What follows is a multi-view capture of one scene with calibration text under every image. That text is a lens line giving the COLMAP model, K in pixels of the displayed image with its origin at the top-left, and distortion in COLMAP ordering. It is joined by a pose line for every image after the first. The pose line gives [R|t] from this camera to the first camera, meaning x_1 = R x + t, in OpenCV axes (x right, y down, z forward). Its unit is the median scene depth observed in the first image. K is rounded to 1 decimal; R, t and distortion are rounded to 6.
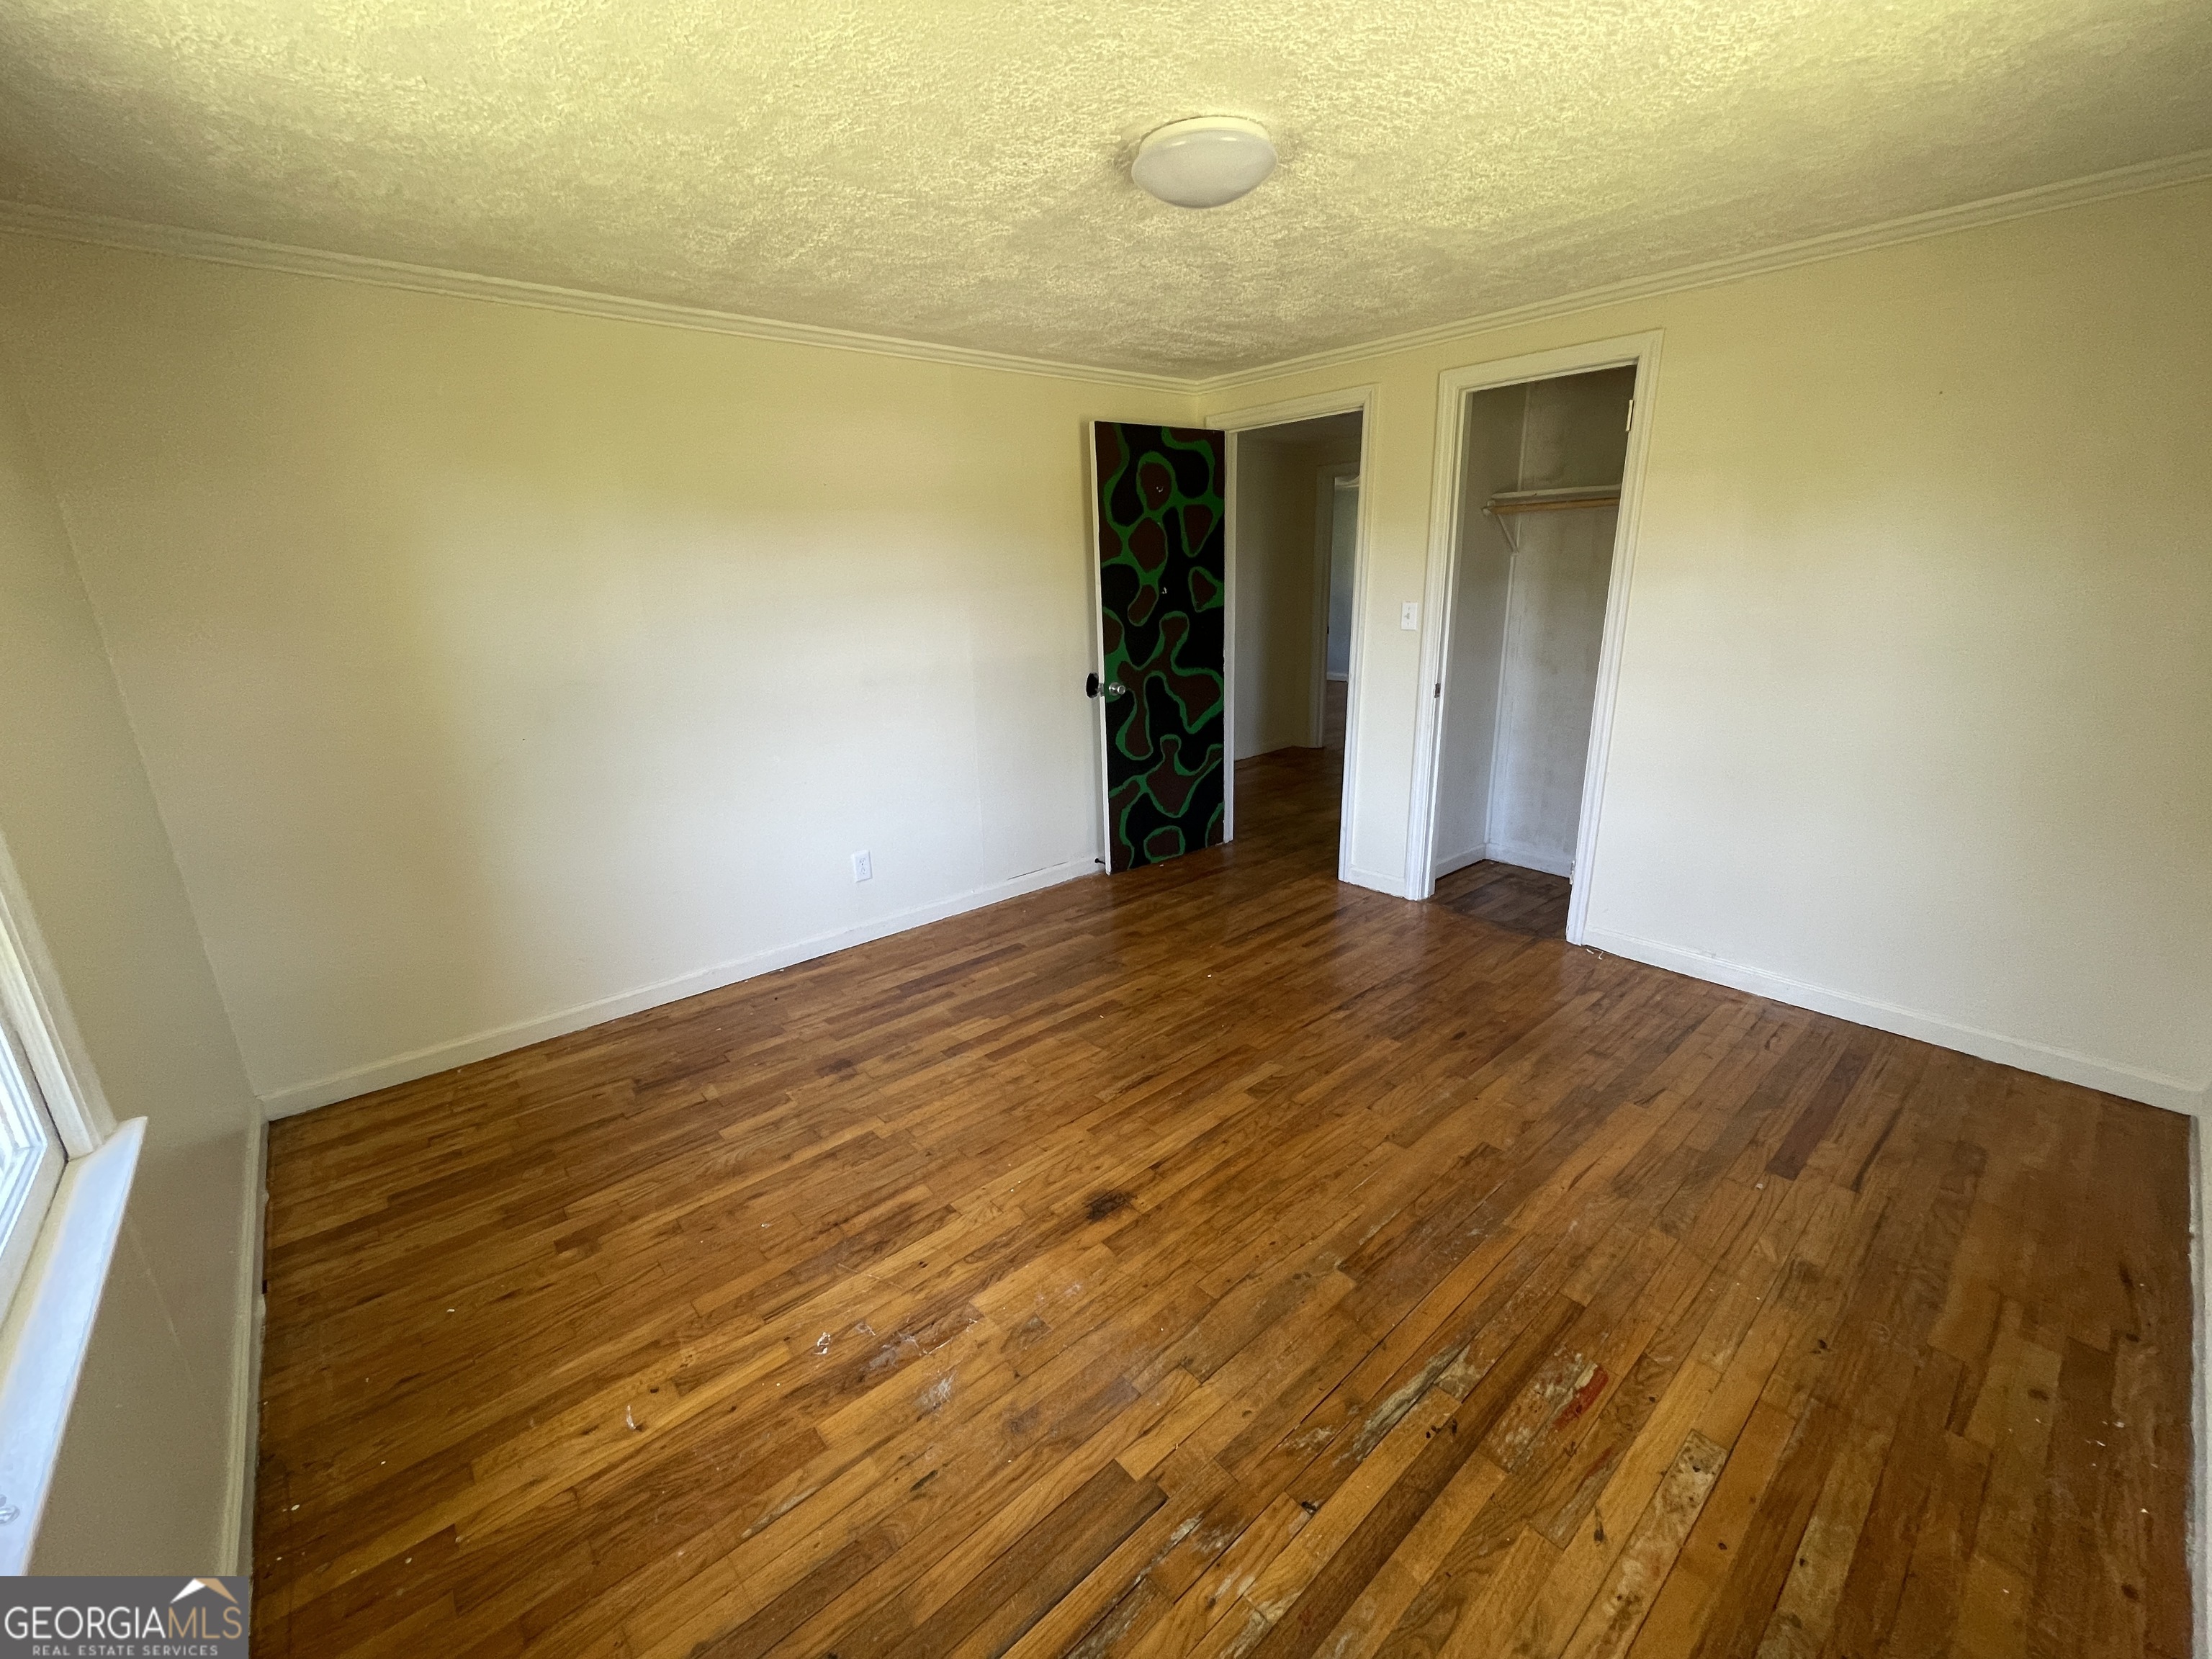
lens RADIAL K [[902.3, 0, 1103.9], [0, 902.3, 829.3], [0, 0, 1]] dist [-0.004053, -0.000311]
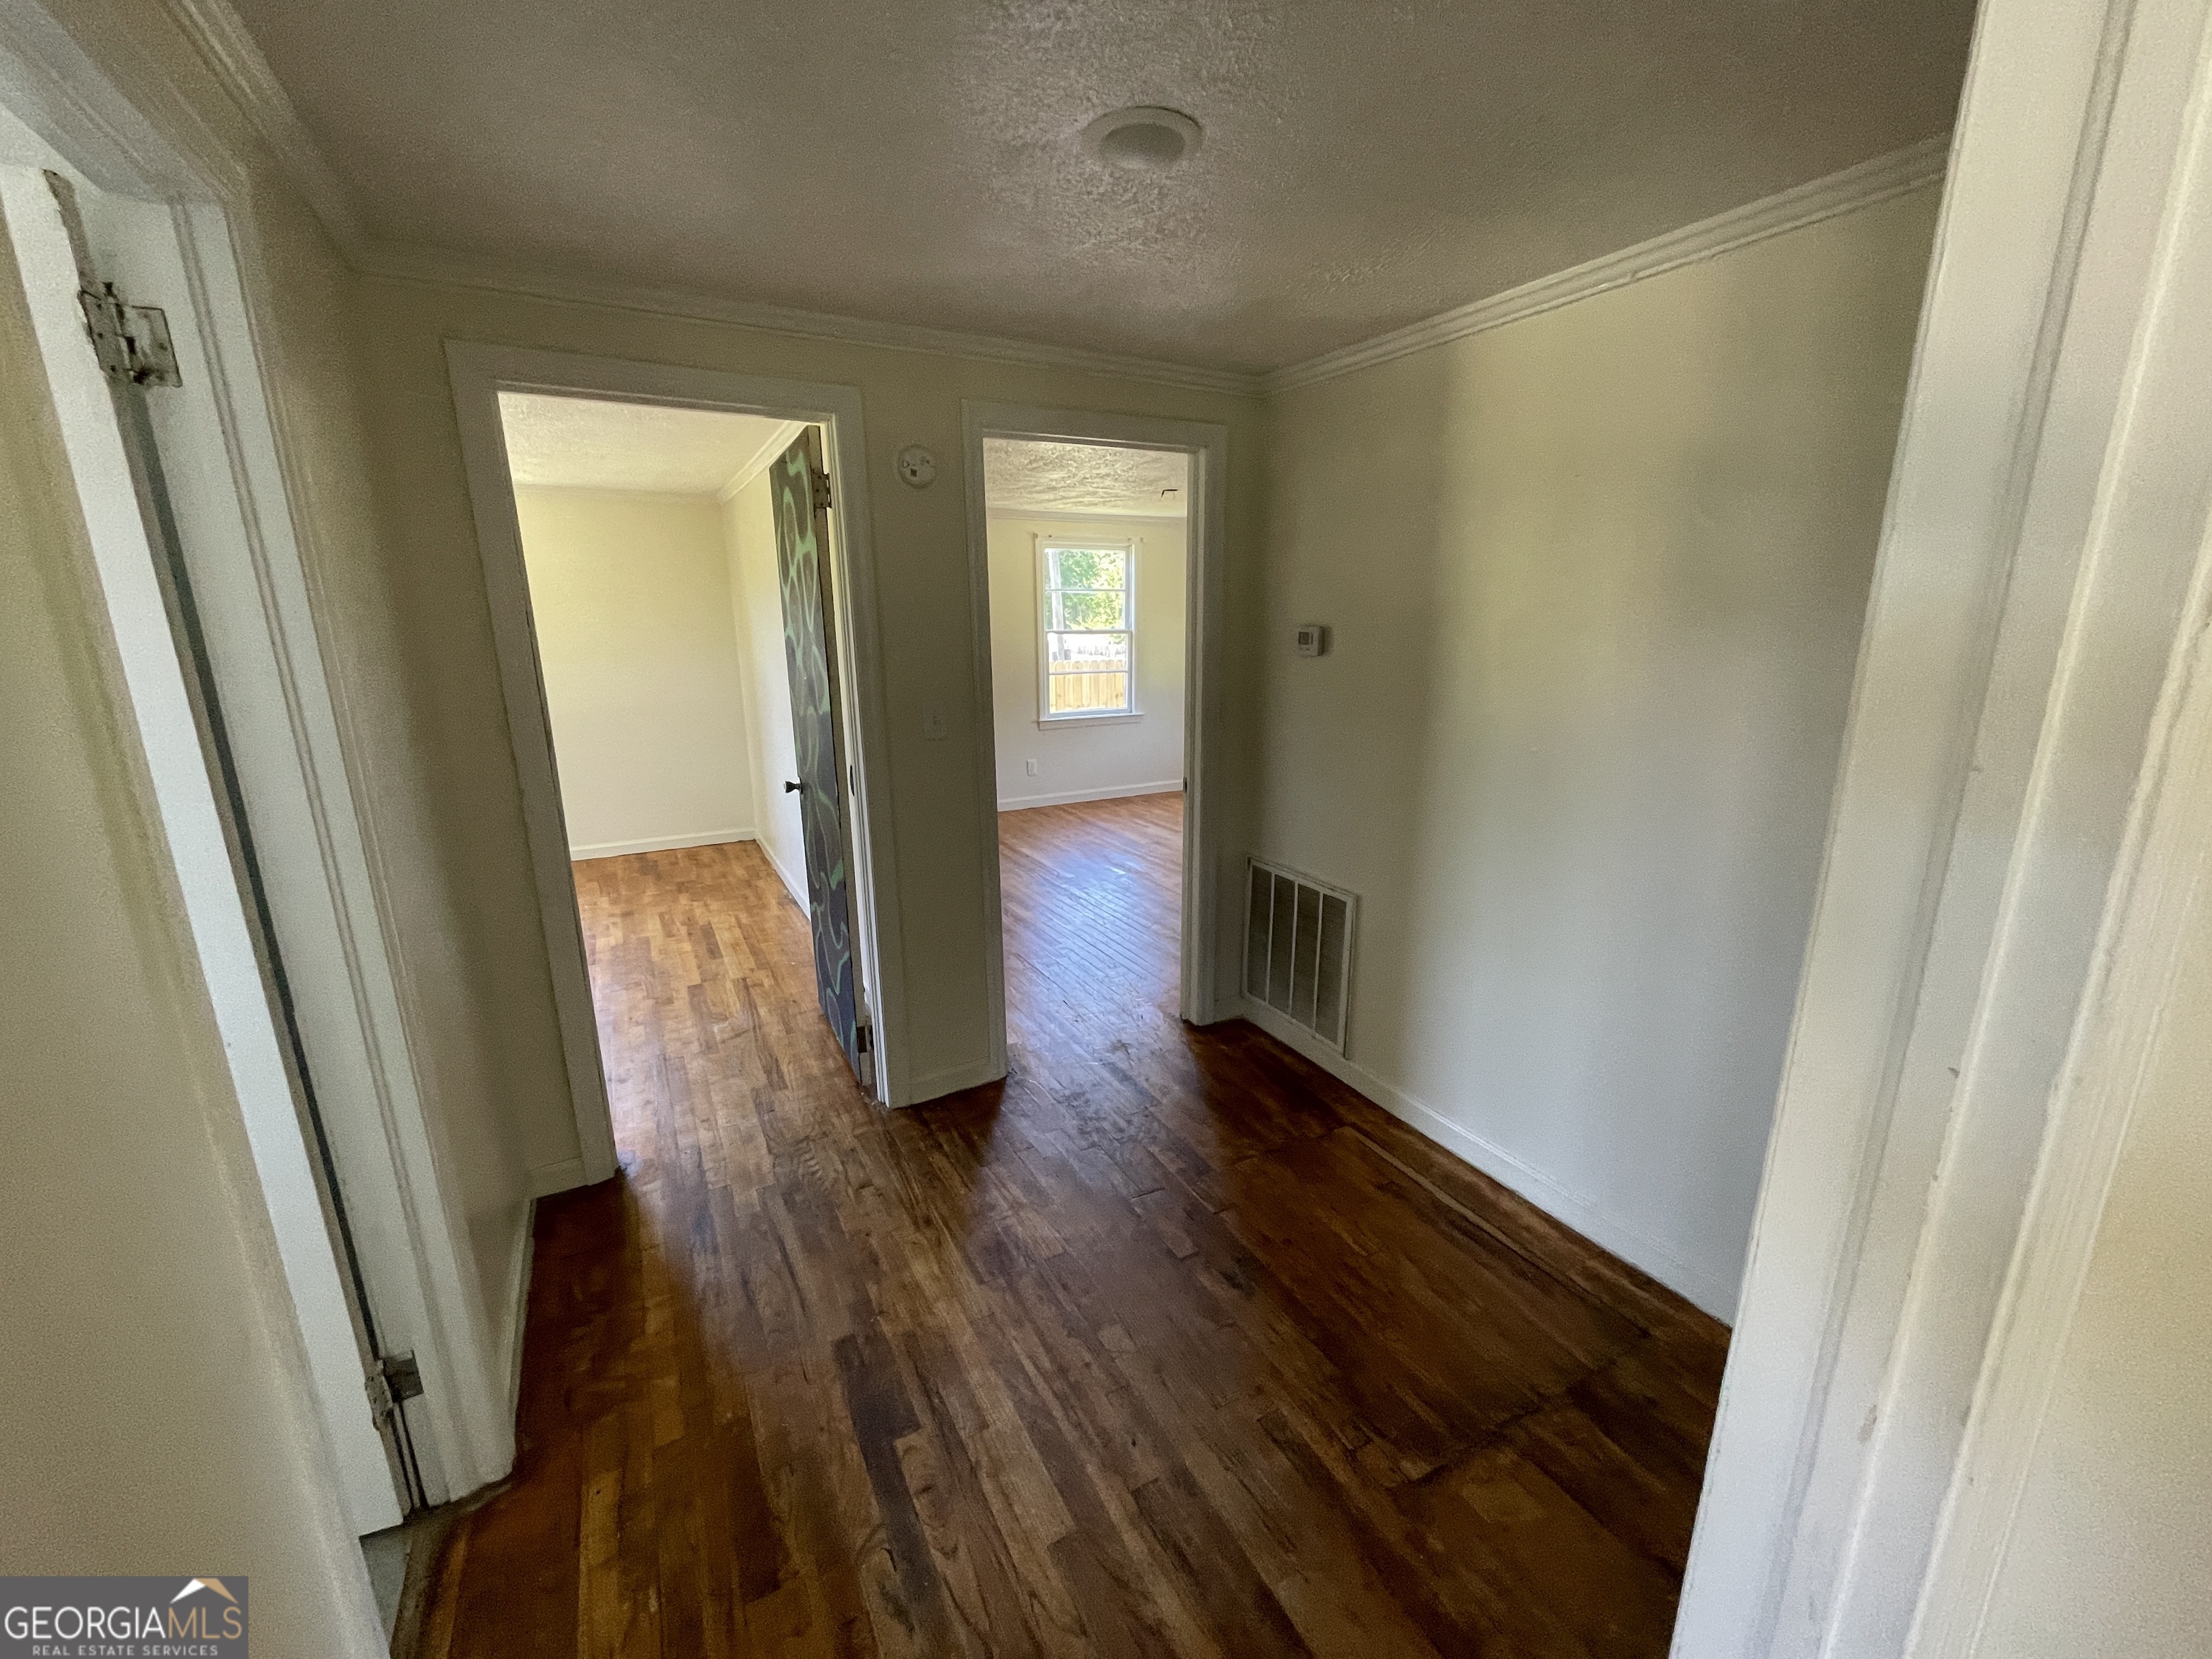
lens RADIAL K [[902.3, 0, 1106.0], [0, 902.3, 833.1], [0, 0, 1]] dist [-0.004053, -0.000311]
pose [[-0.220085, 0.261011, -0.939913, 1.426176], [-0.259068, 0.913297, 0.314282, -0.862891], [0.940450, 0.312670, -0.133383, 2.691802]]
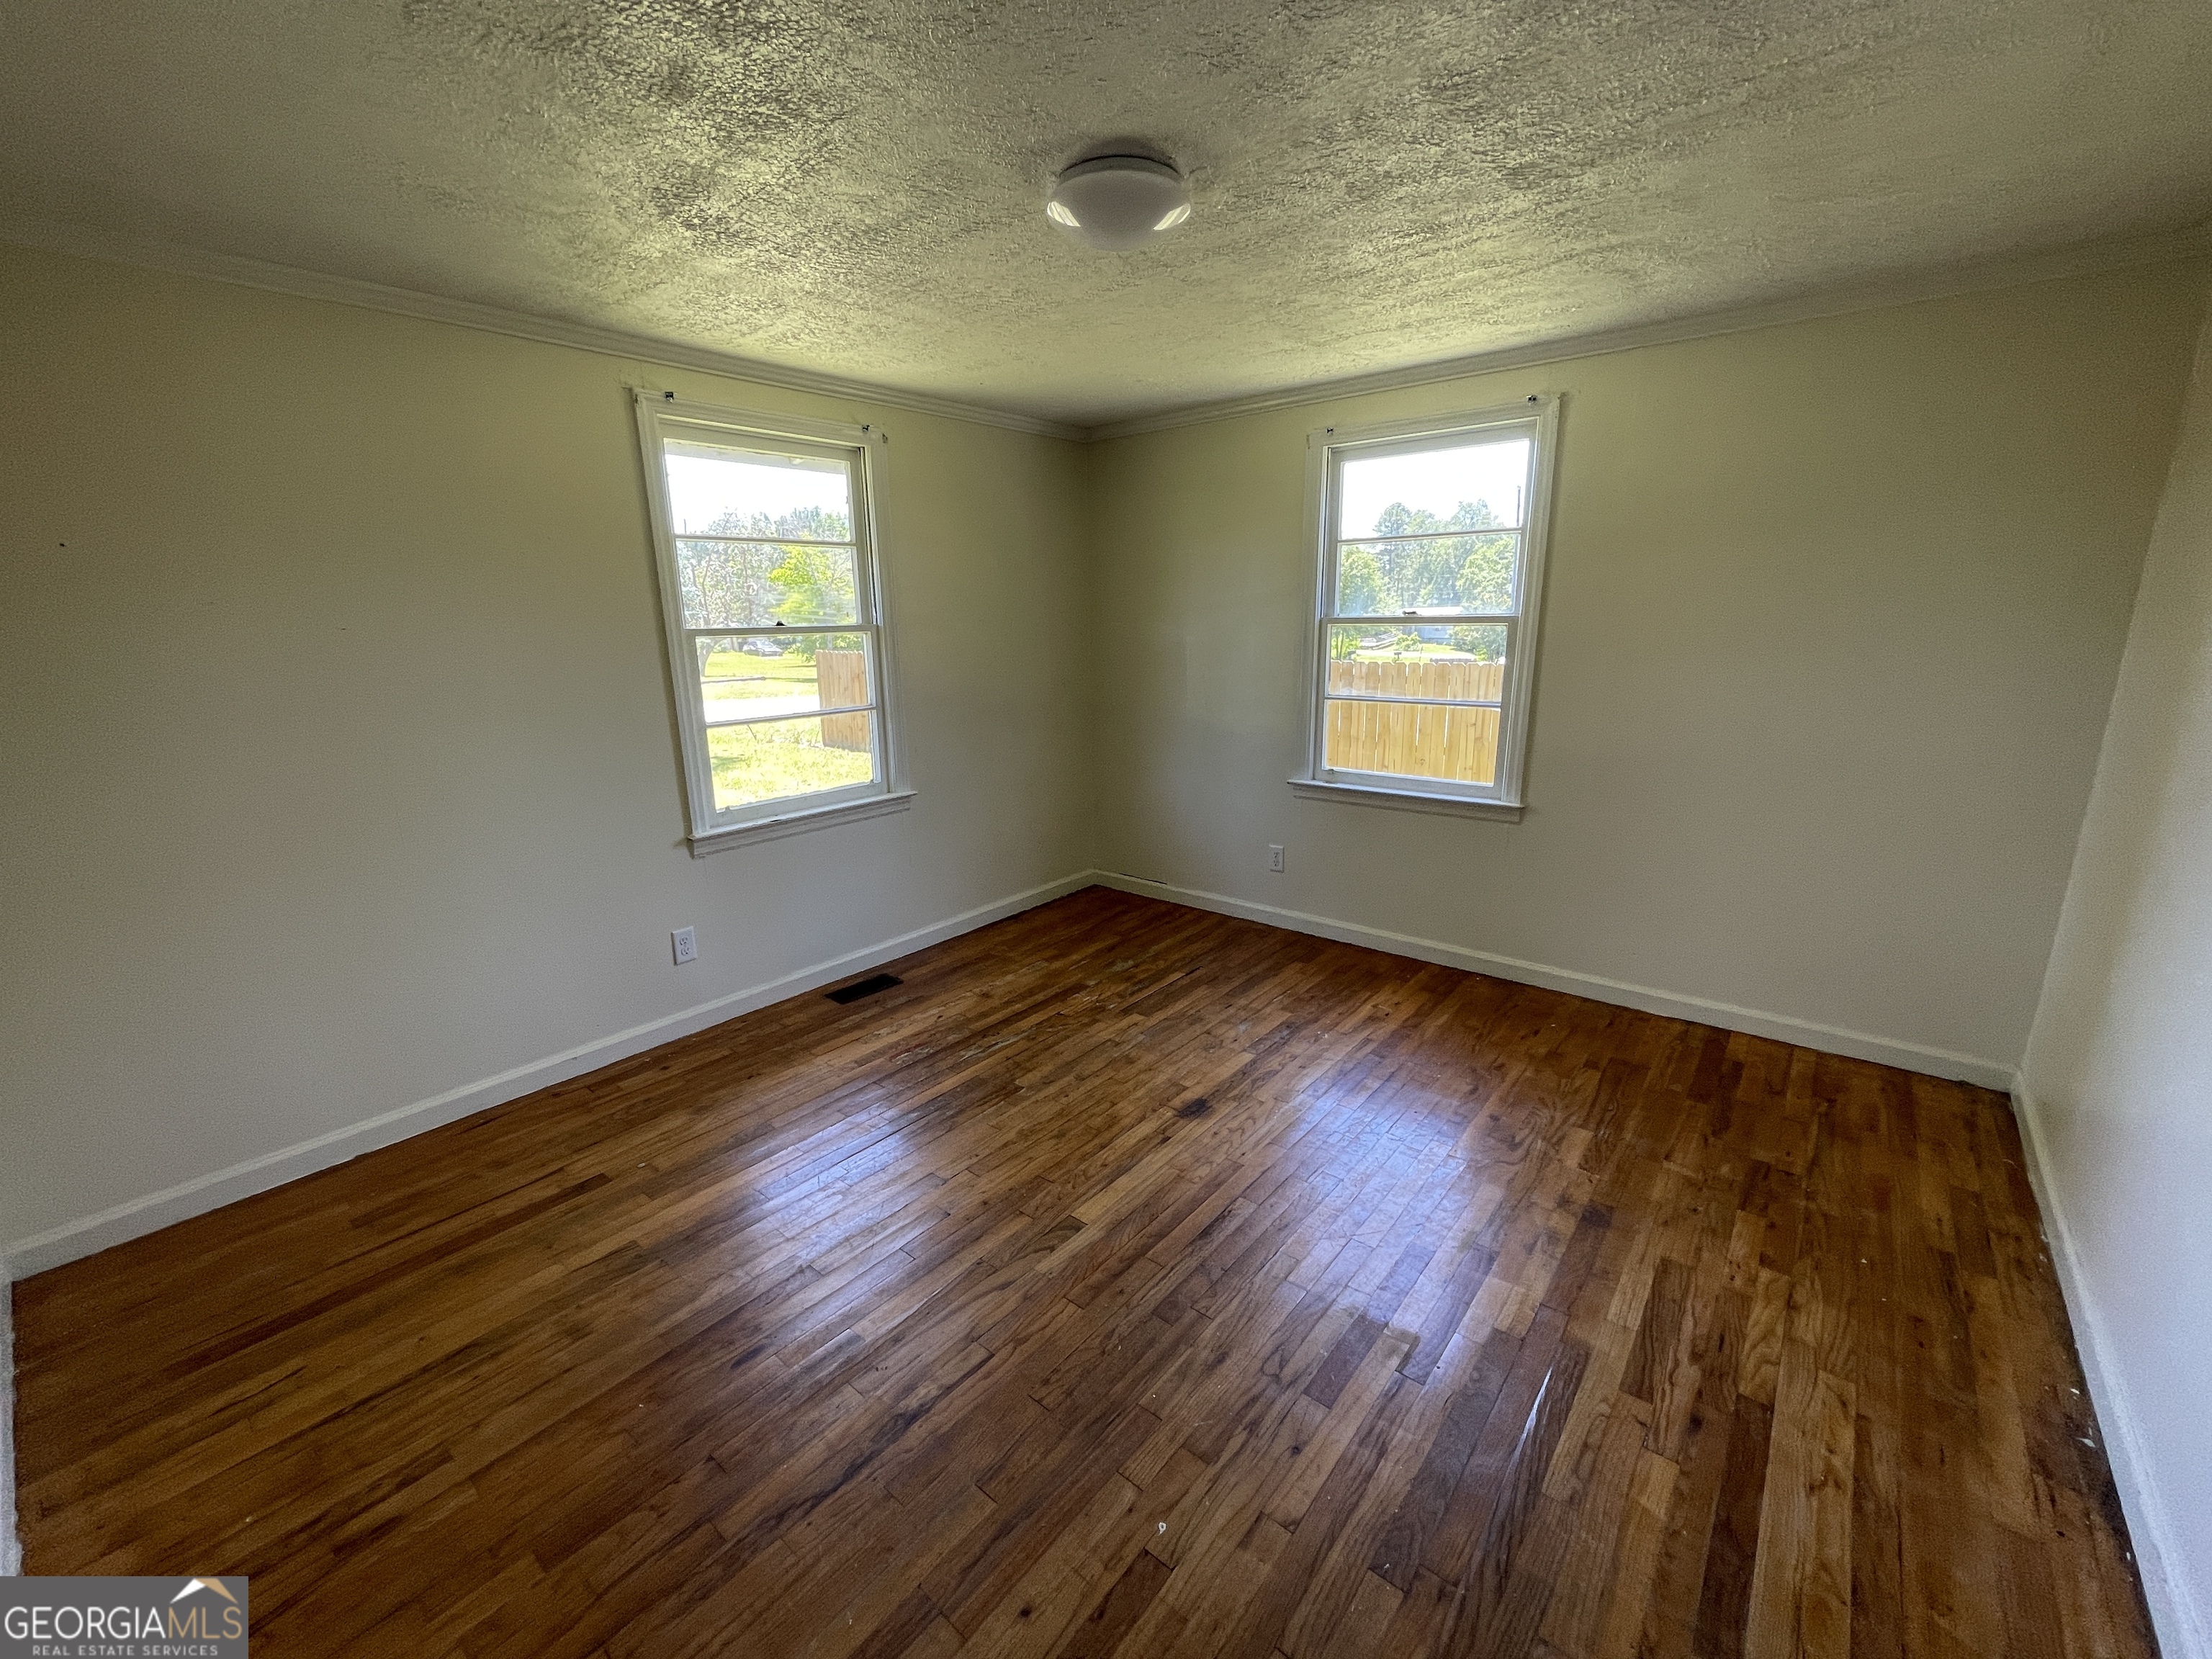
lens RADIAL K [[902.3, 0, 1098.9], [0, 902.3, 834.3], [0, 0, 1]] dist [-0.004053, -0.000311]
pose [[-0.986580, 0.079473, -0.142632, 0.288690], [-0.002767, 0.865287, 0.501269, -0.549003], [0.163254, 0.494937, -0.853455, 1.891446]]
